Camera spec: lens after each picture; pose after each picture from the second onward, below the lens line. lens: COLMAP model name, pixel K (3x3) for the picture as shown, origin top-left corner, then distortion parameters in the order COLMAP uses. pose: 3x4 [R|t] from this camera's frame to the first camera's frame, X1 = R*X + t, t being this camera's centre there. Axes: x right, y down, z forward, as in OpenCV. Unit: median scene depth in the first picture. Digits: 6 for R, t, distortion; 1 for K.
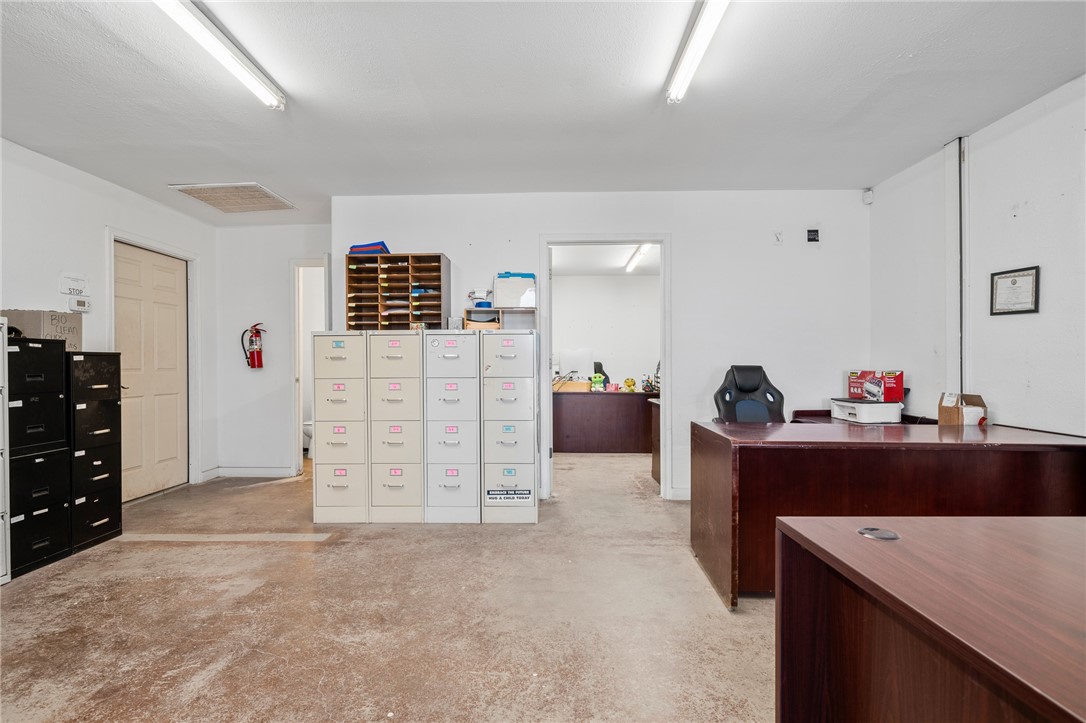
lens RADIAL K [[533.8, 0, 537.4], [0, 533.8, 363.2], [0, 0, 1]] dist [-0.000257, 0.000111]
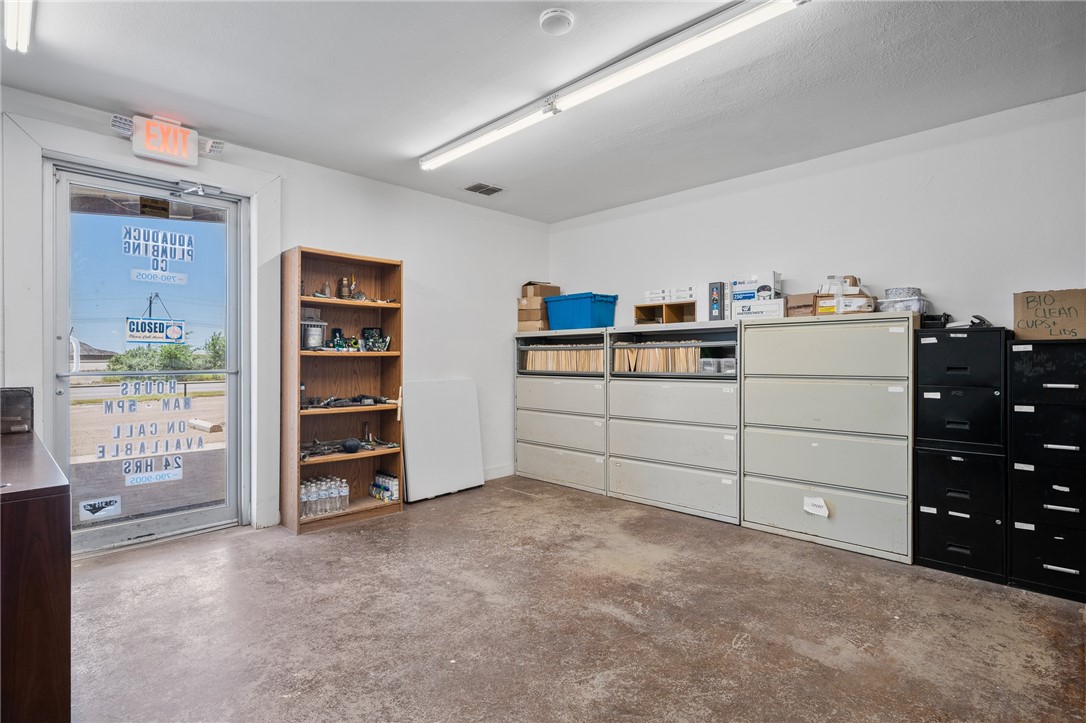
lens RADIAL K [[533.8, 0, 535.7], [0, 533.8, 356.4], [0, 0, 1]] dist [-0.000257, 0.000111]
pose [[-0.694175, 0.006544, -0.719777, 0.221686], [0.003674, 0.999978, 0.005548, -0.004102], [0.719797, 0.001207, -0.694183, 1.001324]]
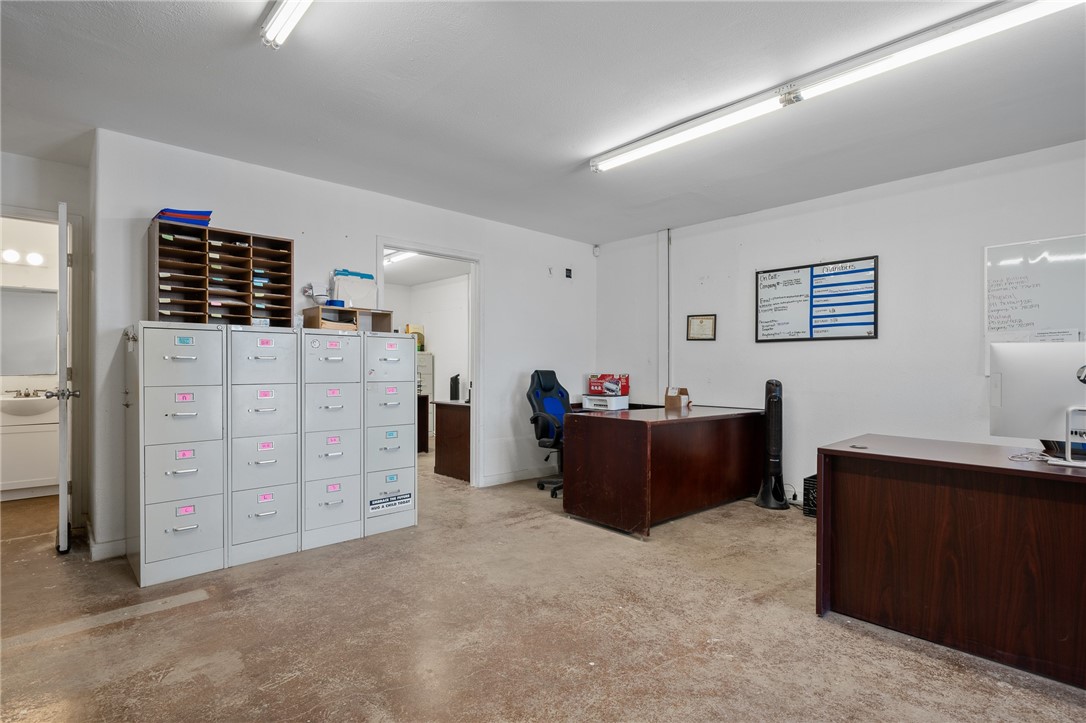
lens RADIAL K [[533.8, 0, 544.3], [0, 533.8, 366.6], [0, 0, 1]] dist [-0.000257, 0.000111]
pose [[0.712150, 0.007341, 0.701989, -0.614650], [-0.004419, 0.999972, -0.005975, 0.004198], [-0.702014, 0.001153, 0.712162, 0.120278]]
